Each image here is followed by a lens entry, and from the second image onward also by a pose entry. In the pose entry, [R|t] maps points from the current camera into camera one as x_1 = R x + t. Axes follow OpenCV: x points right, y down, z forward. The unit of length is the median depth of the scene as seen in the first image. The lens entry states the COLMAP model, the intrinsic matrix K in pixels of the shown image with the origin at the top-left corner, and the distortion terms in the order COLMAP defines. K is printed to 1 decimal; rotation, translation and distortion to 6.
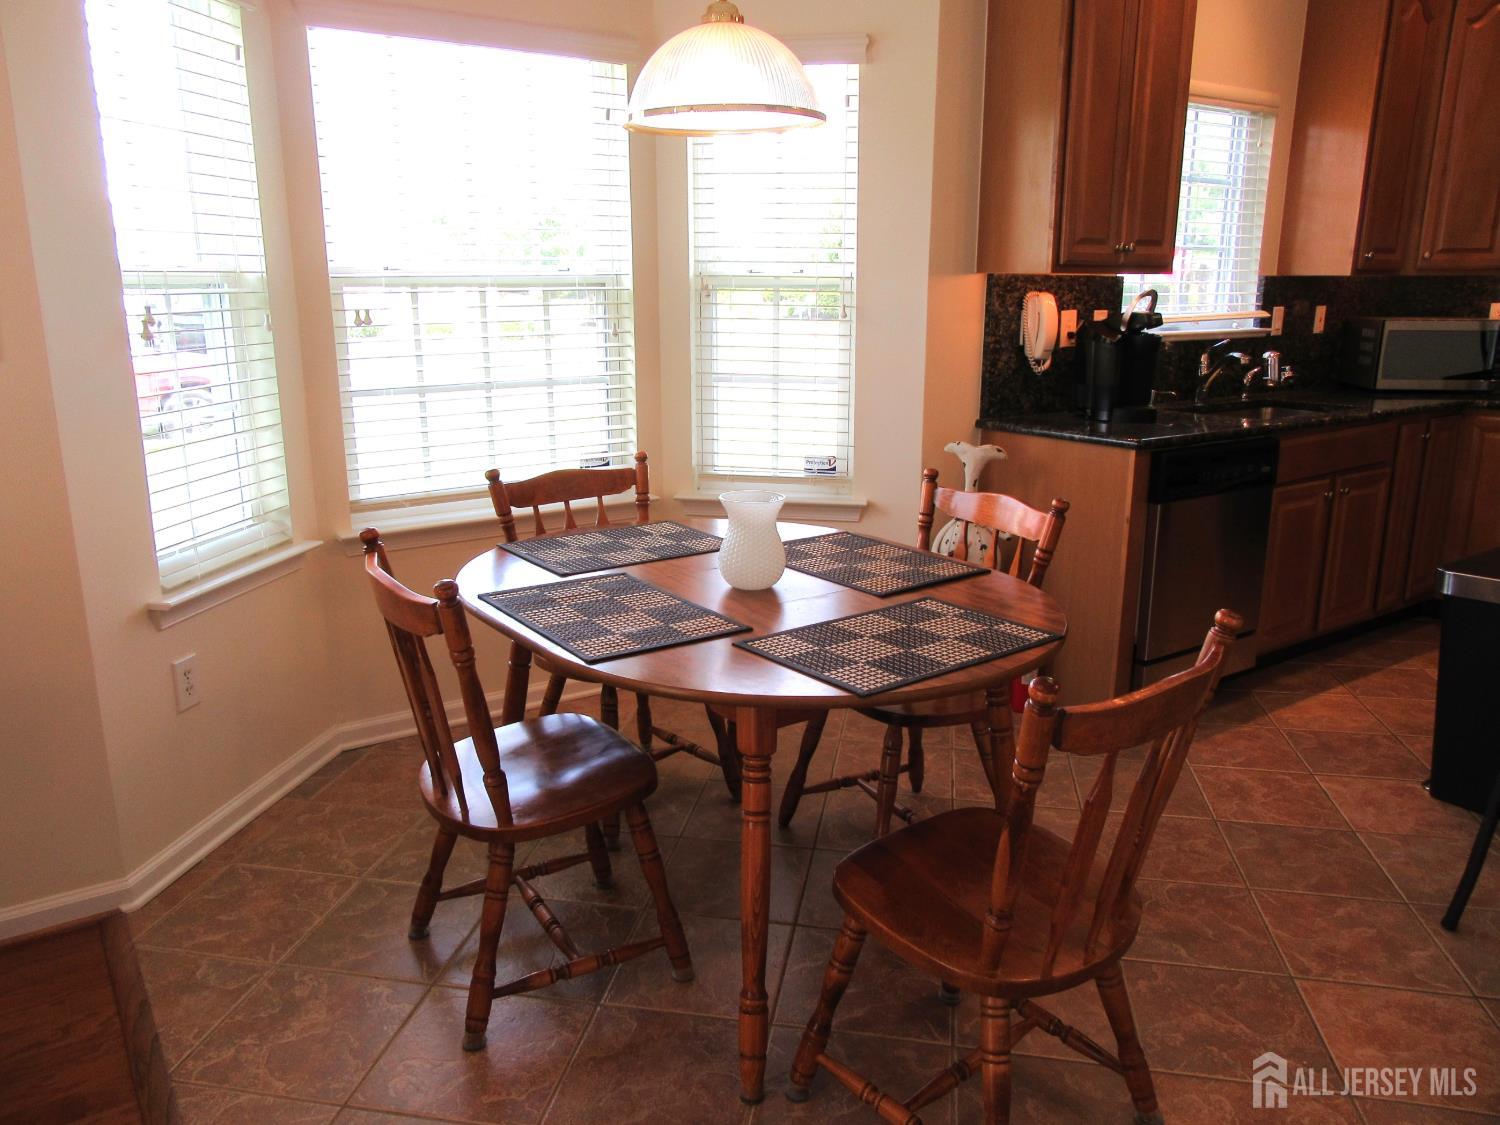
lens RADIAL K [[1122.9, 0, 752.2], [0, 1122.9, 563.2], [0, 0, 1]] dist [-0.011628, 0.027970]
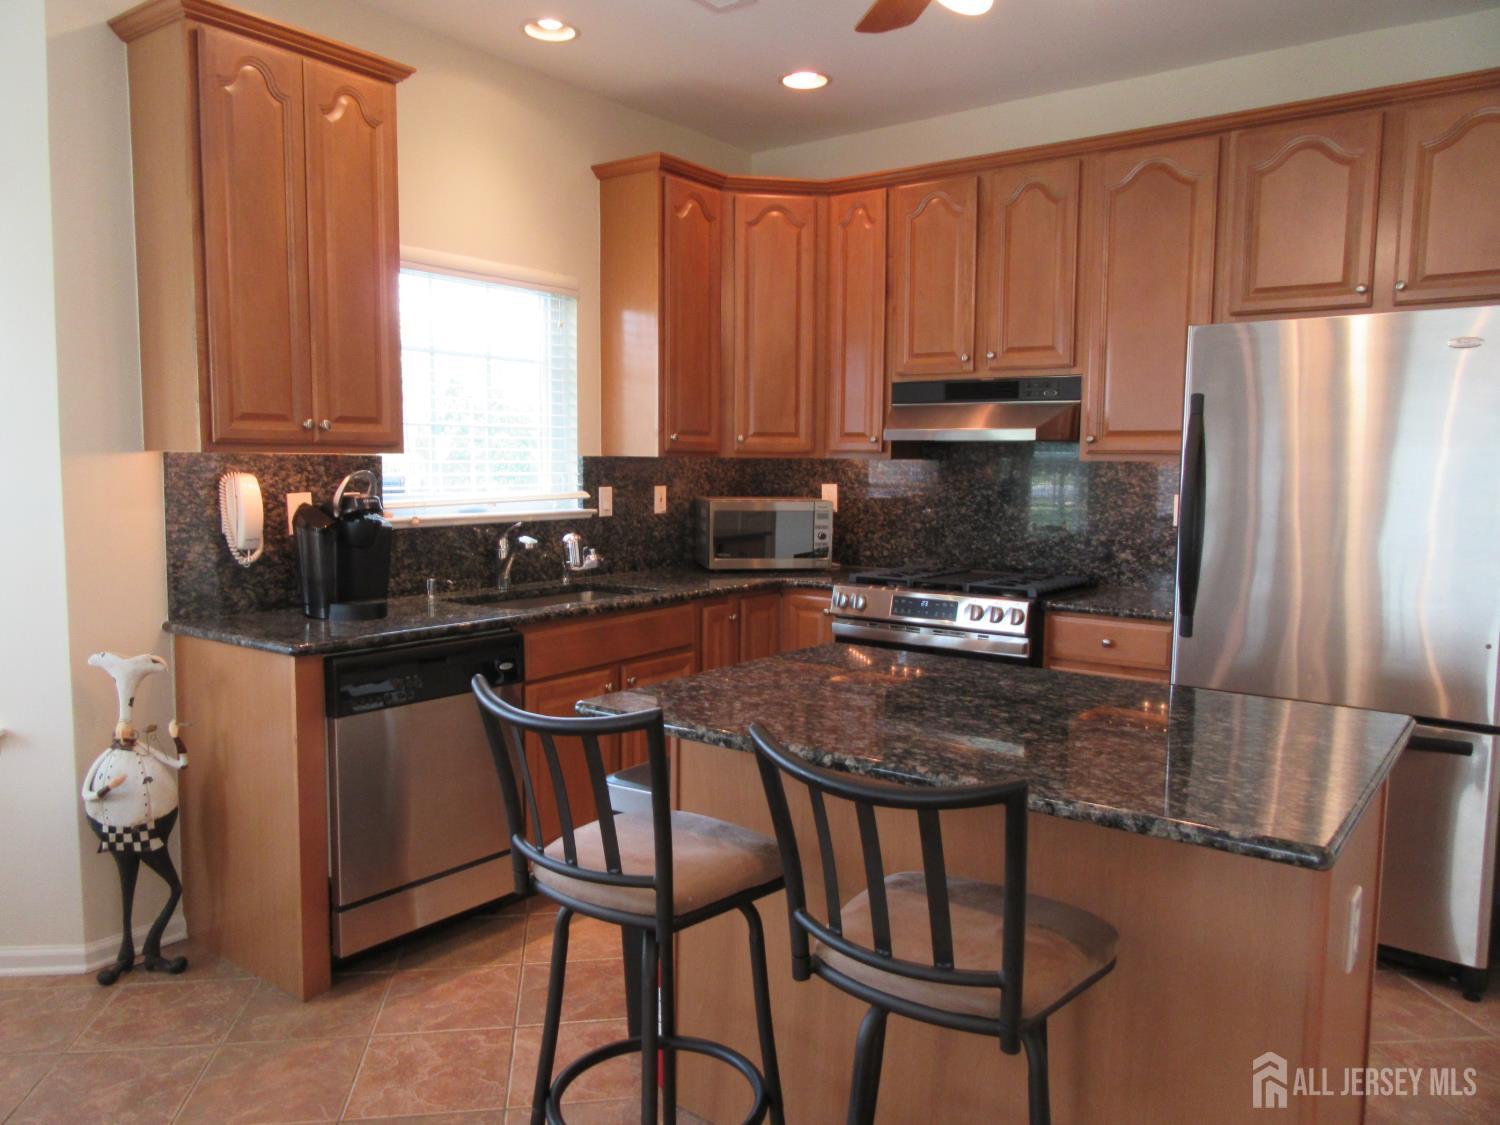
lens RADIAL K [[1122.9, 0, 738.3], [0, 1122.9, 563.2], [0, 0, 1]] dist [-0.011628, 0.027970]
pose [[0.948703, -0.020243, 0.315521, 0.295207], [0.067299, 0.988007, -0.138968, -0.023184], [-0.308924, 0.153074, 0.938688, 0.069670]]
